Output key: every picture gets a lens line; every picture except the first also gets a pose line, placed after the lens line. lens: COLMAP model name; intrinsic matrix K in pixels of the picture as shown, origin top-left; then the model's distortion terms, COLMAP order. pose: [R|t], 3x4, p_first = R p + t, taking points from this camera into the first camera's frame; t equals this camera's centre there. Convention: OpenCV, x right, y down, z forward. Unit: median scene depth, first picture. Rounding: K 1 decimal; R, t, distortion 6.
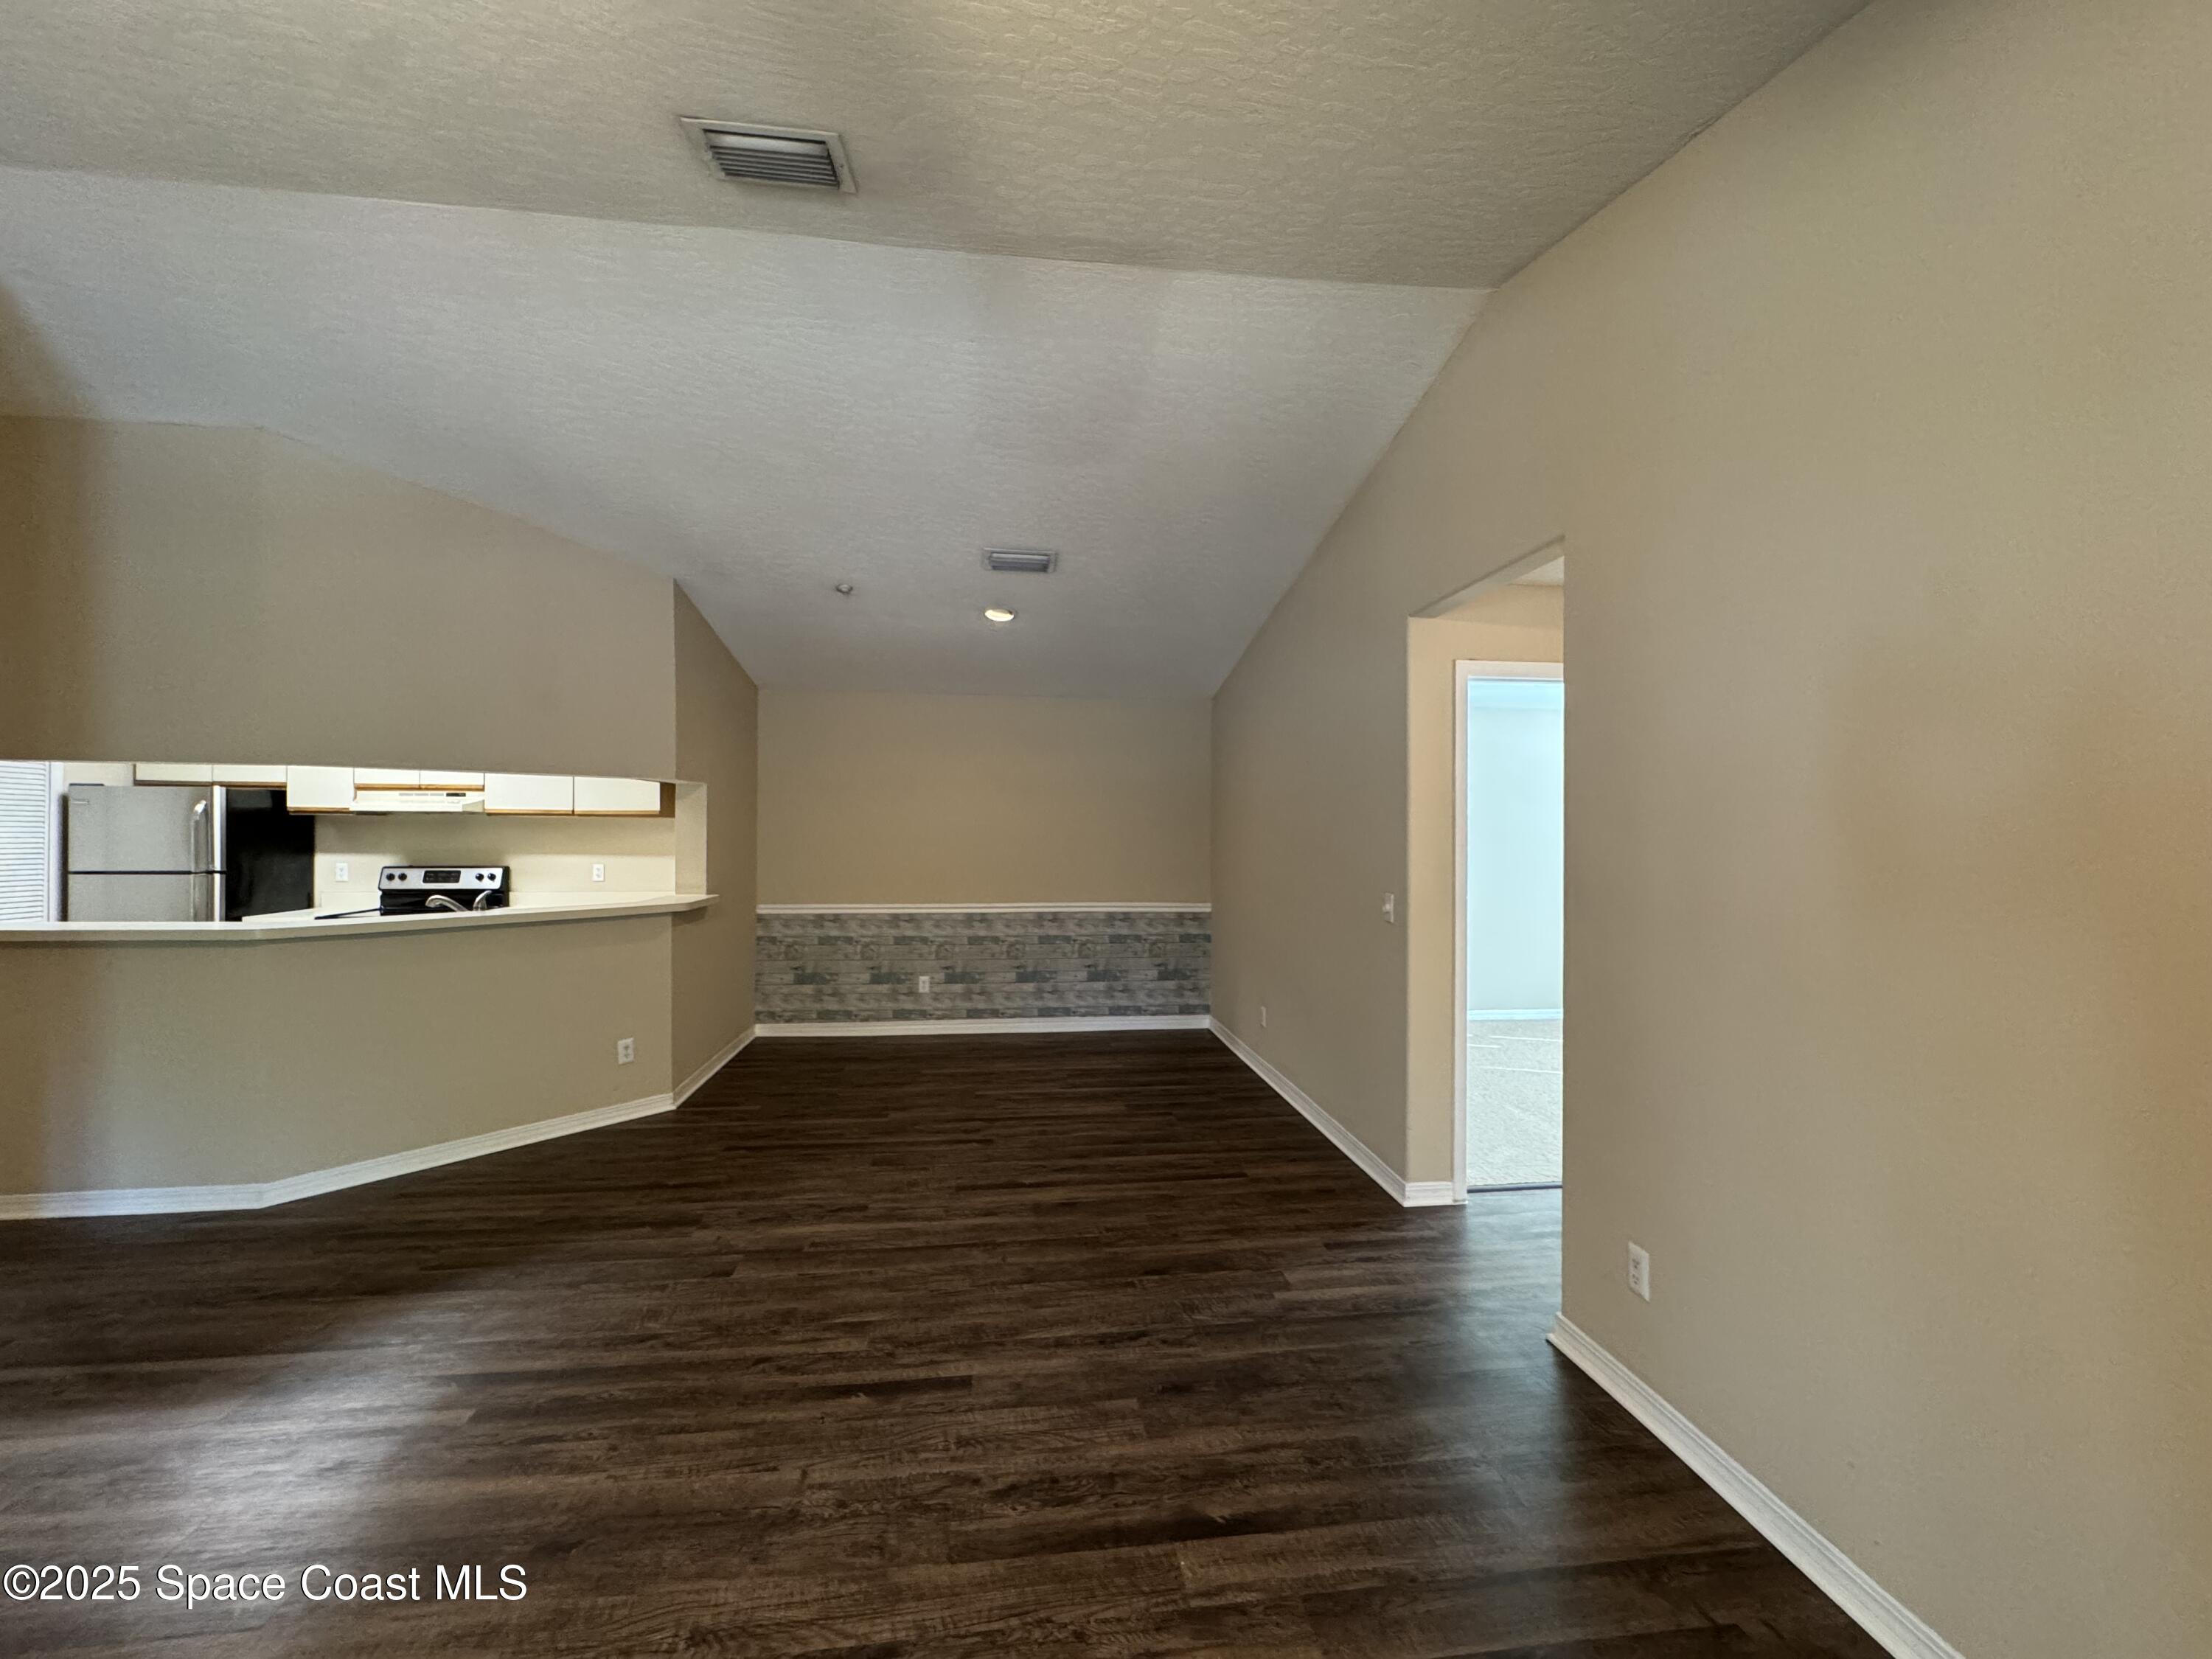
lens RADIAL K [[877.8, 0, 1106.7], [0, 877.8, 830.9], [0, 0, 1]] dist [0.001853, 0.000217]
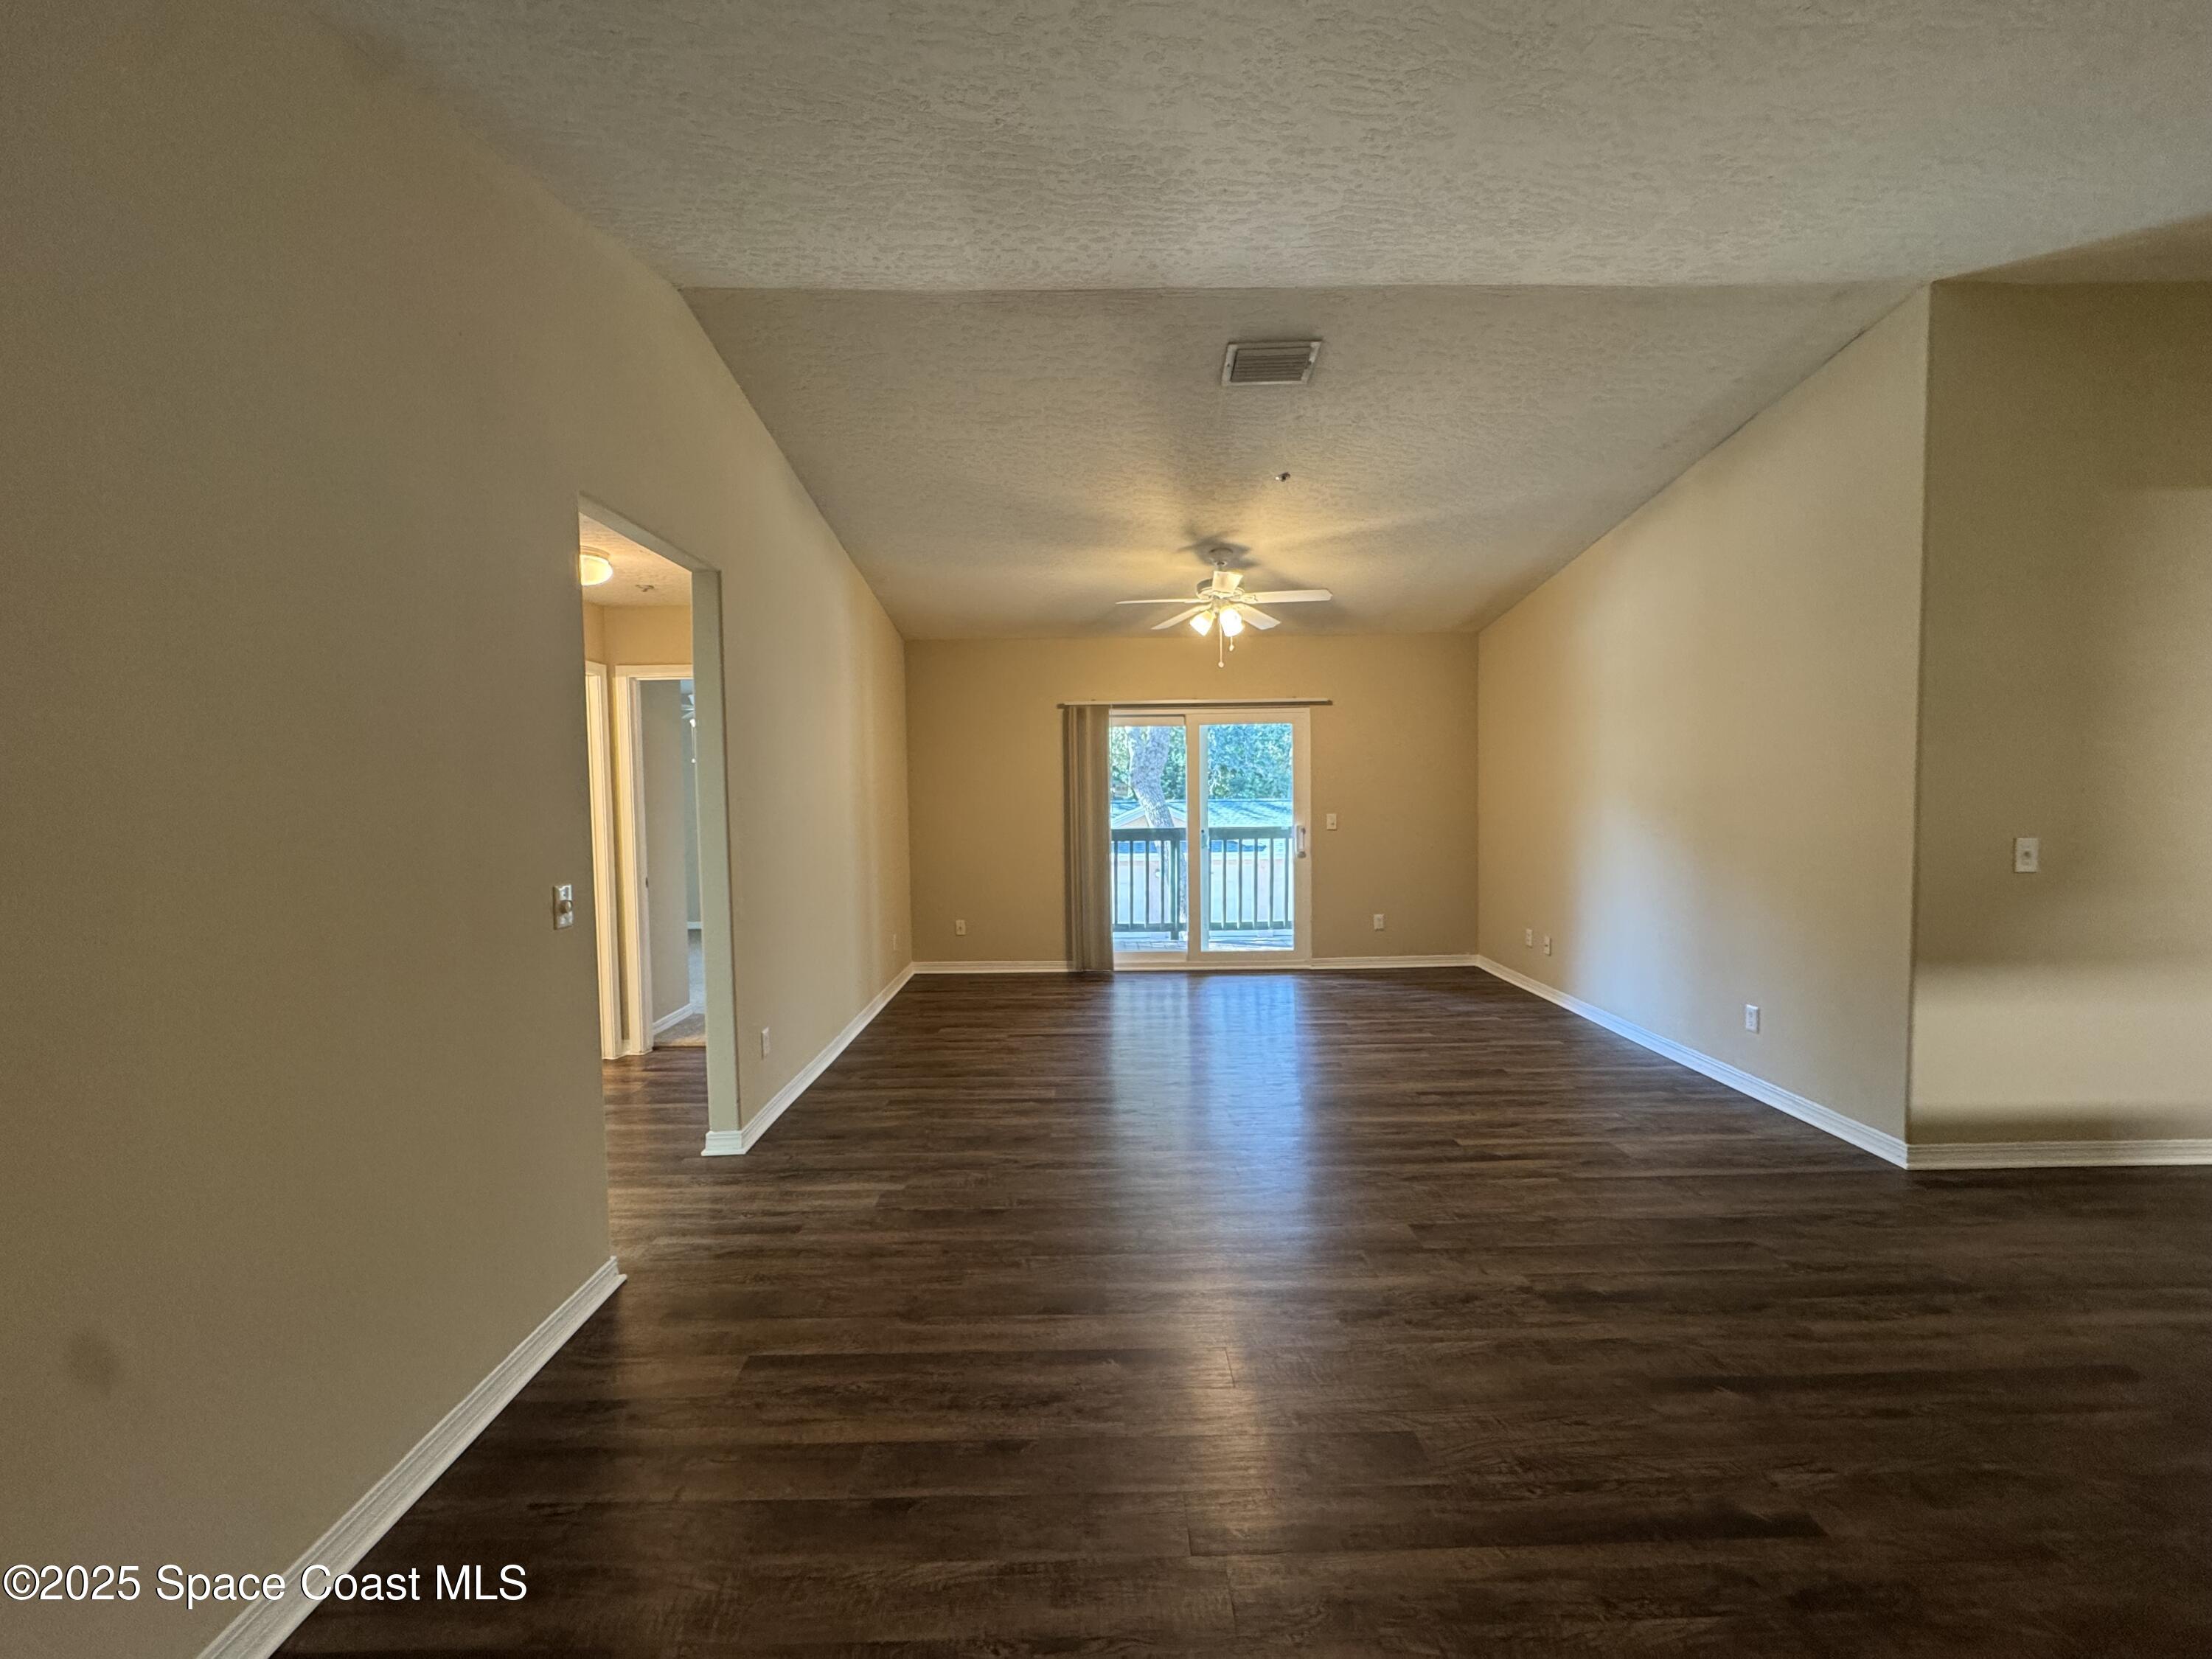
lens RADIAL K [[877.8, 0, 1102.1], [0, 877.8, 830.2], [0, 0, 1]] dist [0.001853, 0.000217]
pose [[-0.993092, 0.000371, 0.117340, -0.147394], [0.006555, 0.998609, 0.052324, -0.000068], [-0.117157, 0.052731, -0.991712, 1.510709]]
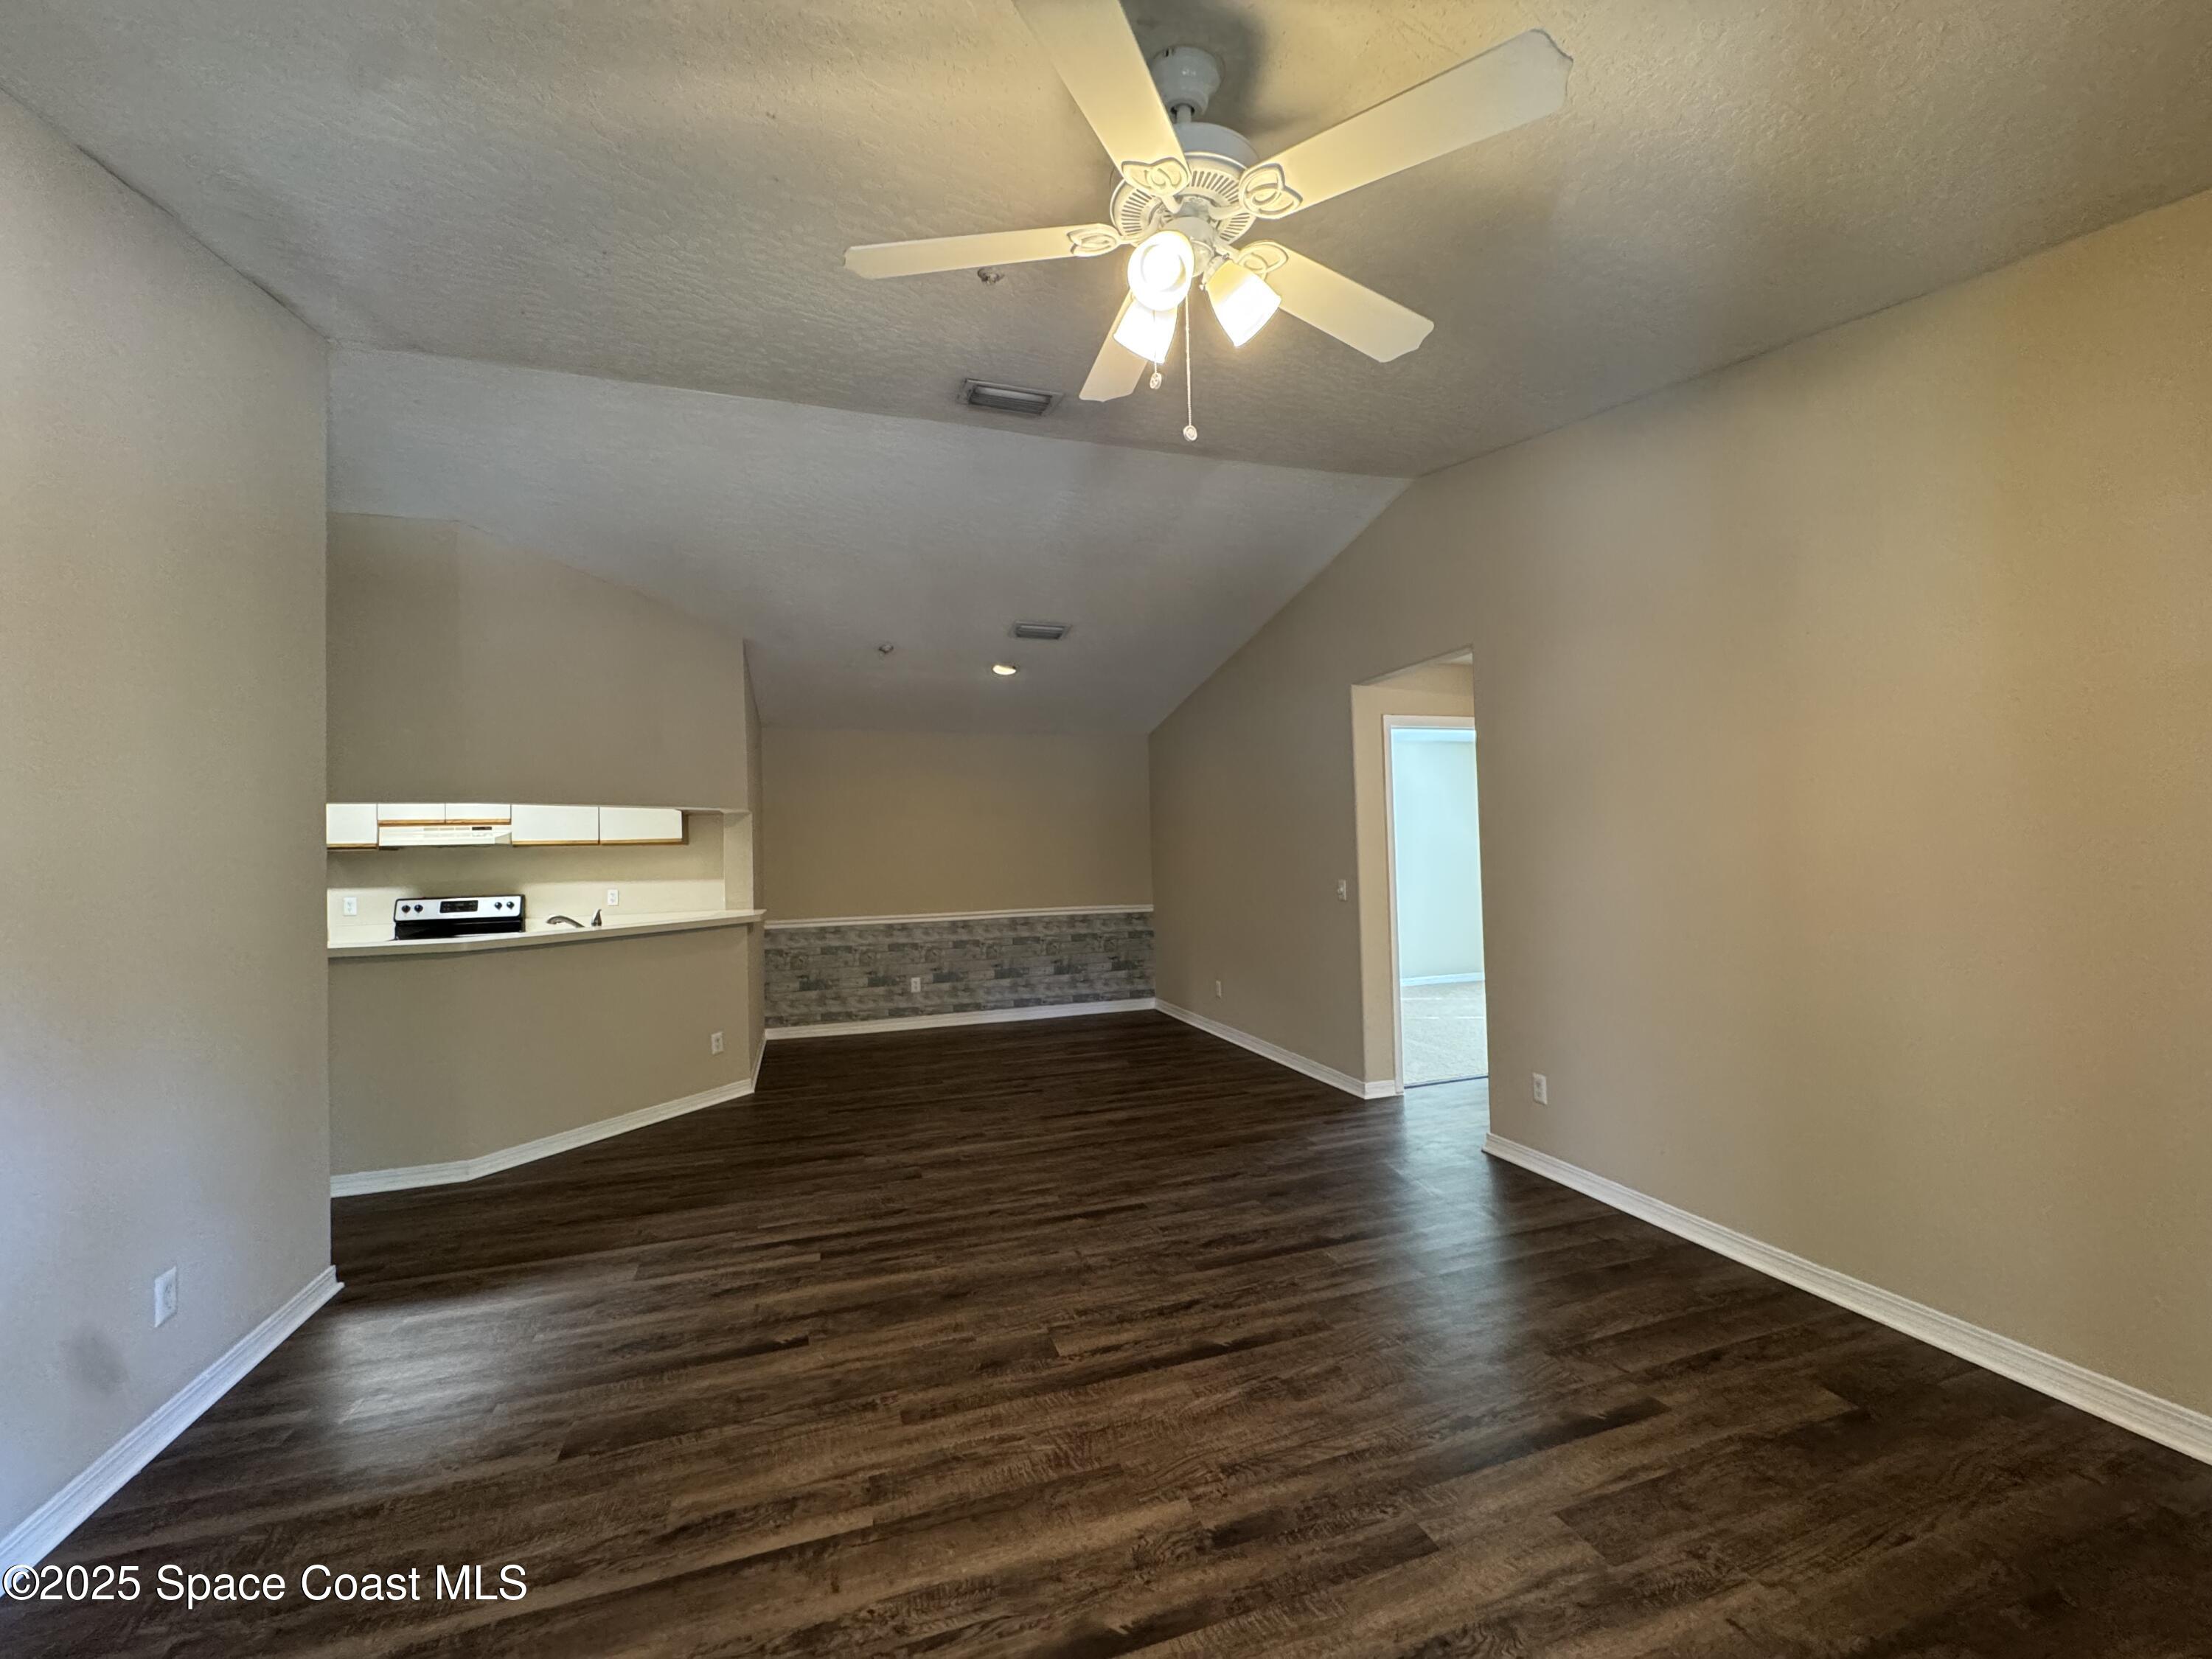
lens RADIAL K [[877.8, 0, 1105.6], [0, 877.8, 829.7], [0, 0, 1]] dist [0.001853, 0.000217]
pose [[0.980752, -0.024985, 0.193653, -0.299735], [0.030212, 0.999253, -0.024084, 0.013412], [-0.192907, 0.029471, 0.980774, -0.286595]]
